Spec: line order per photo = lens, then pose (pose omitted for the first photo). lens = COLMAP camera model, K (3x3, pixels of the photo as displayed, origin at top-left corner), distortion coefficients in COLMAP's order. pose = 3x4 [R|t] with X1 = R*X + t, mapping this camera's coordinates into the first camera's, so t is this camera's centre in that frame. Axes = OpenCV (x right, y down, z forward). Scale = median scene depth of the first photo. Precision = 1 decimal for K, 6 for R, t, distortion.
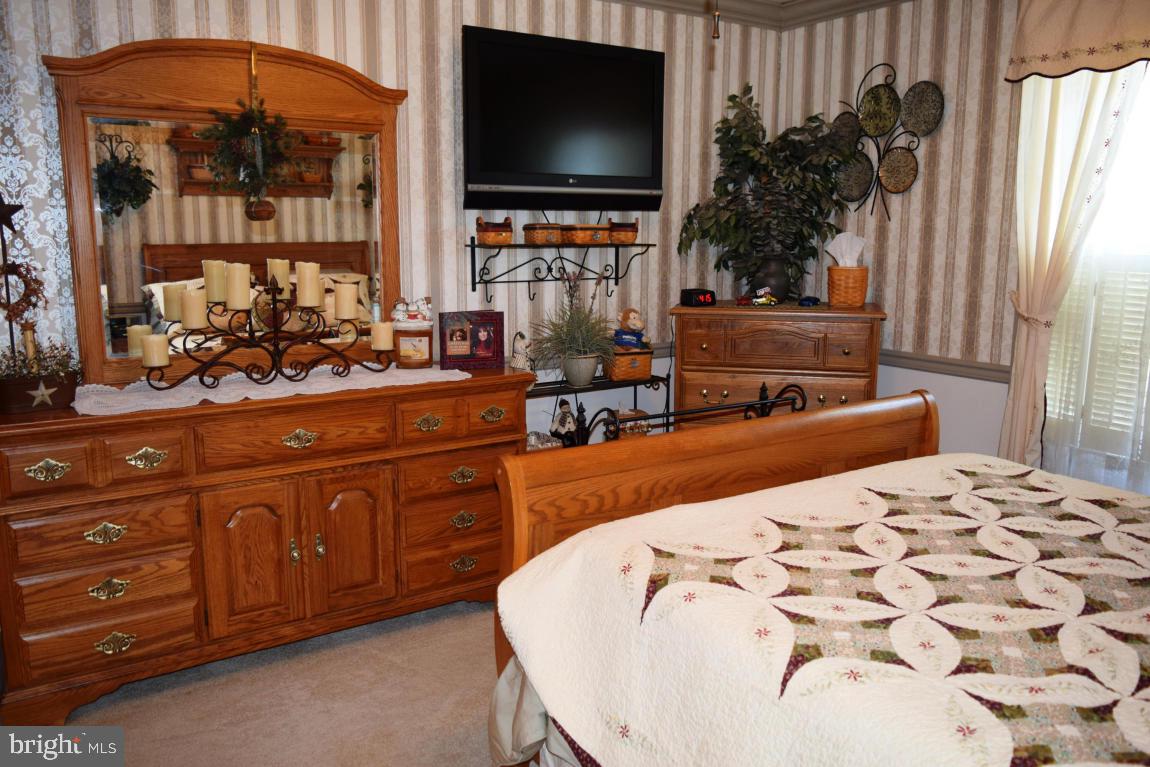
lens RADIAL K [[899.8, 0, 577.9], [0, 899.8, 382.8], [0, 0, 1]] dist [-0.009126, 0.007955]
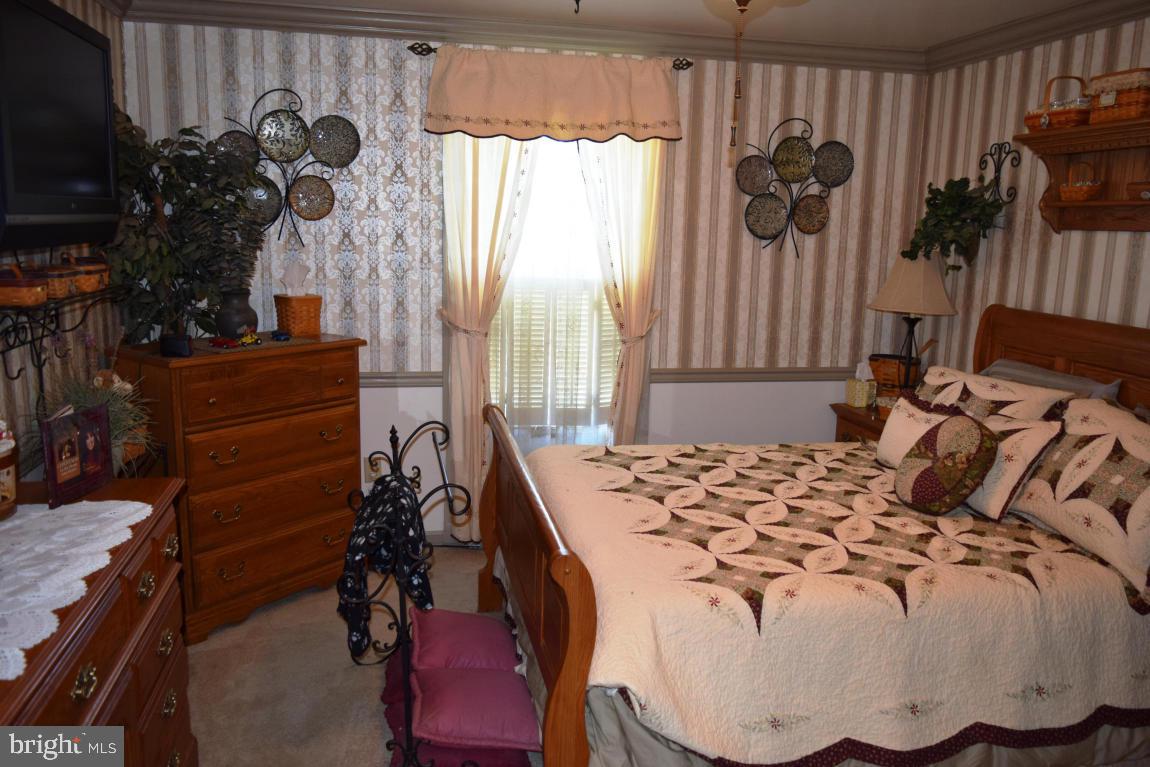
lens RADIAL K [[899.8, 0, 577.4], [0, 899.8, 382.8], [0, 0, 1]] dist [-0.009126, 0.007955]
pose [[0.374814, -0.158566, 0.913439, -0.686879], [0.132089, 0.984347, 0.116675, -0.151338], [-0.917642, 0.076924, 0.389892, 0.472868]]
